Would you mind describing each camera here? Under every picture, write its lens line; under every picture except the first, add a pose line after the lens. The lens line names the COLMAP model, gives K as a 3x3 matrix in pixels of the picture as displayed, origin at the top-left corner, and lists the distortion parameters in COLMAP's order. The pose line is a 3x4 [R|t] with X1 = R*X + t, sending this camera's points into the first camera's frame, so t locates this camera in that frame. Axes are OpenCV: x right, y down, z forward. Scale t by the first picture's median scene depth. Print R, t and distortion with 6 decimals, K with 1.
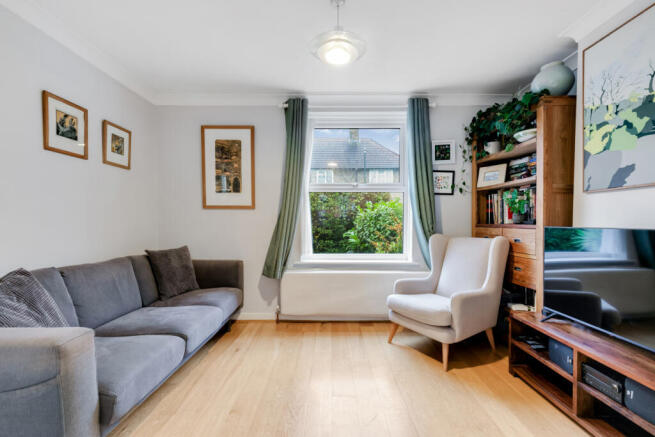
lens RADIAL K [[300.6, 0, 326.9], [0, 300.6, 233.3], [0, 0, 1]] dist [0.008600, -0.002599]
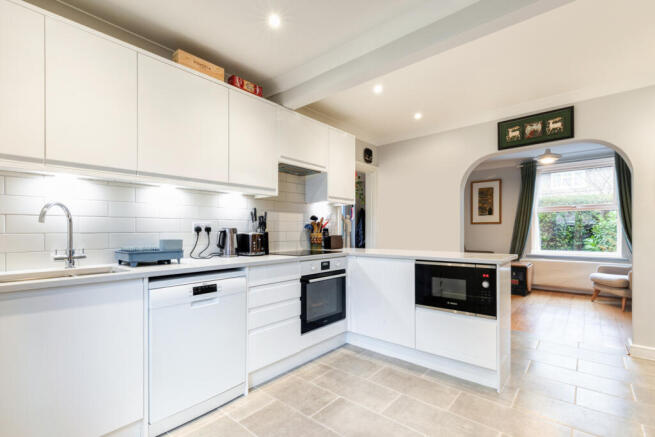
lens RADIAL K [[300.6, 0, 329.6], [0, 300.6, 233.2], [0, 0, 1]] dist [0.010708, -0.002304]
pose [[0.768044, 0.000607, -0.640397, 0.147315], [-0.021081, 0.999482, -0.024336, 0.049087], [0.640050, 0.032191, 0.767658, -1.195699]]
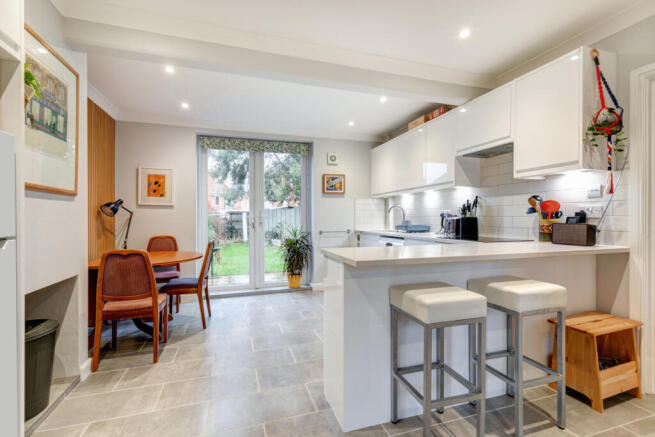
lens RADIAL K [[300.6, 0, 328.9], [0, 300.6, 217.6], [0, 0, 1]] dist [0.010708, -0.002304]
pose [[-0.949309, 0.003446, -0.314326, 0.203246], [-0.009762, 0.999134, 0.040435, -0.007477], [0.314193, 0.041454, -0.948454, 0.197706]]
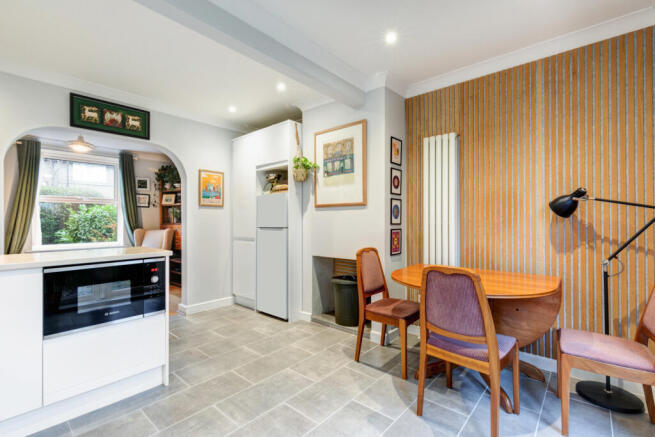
lens RADIAL K [[300.6, 0, 330.5], [0, 300.6, 217.9], [0, 0, 1]] dist [0.010708, -0.002304]
pose [[0.657699, 0.003901, 0.753271, -0.266137], [0.035466, 0.998717, -0.036139, 0.046875], [-0.752445, 0.050484, 0.656717, -1.152426]]
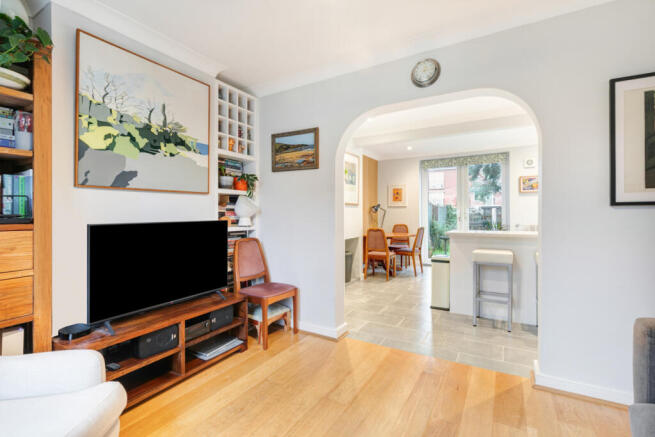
lens RADIAL K [[300.6, 0, 319.1], [0, 300.6, 217.2], [0, 0, 1]] dist [0.010708, -0.002304]
pose [[-0.856555, 0.001347, 0.516054, -0.151802], [0.029441, 0.998495, 0.046261, -0.041609], [-0.515215, 0.054818, -0.855306, 0.934651]]
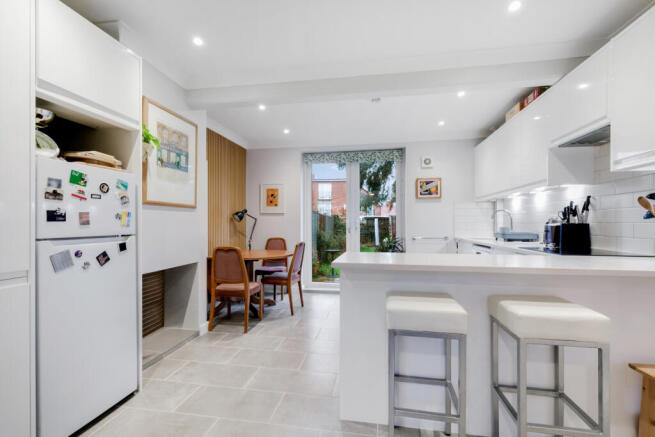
lens RADIAL K [[300.6, 0, 325.5], [0, 300.6, 222.1], [0, 0, 1]] dist [0.008600, -0.002599]
pose [[-0.985539, 0.001759, 0.169440, -0.057742], [0.008210, 0.999267, 0.037378, -0.011096], [-0.169250, 0.038229, -0.984831, 0.280437]]
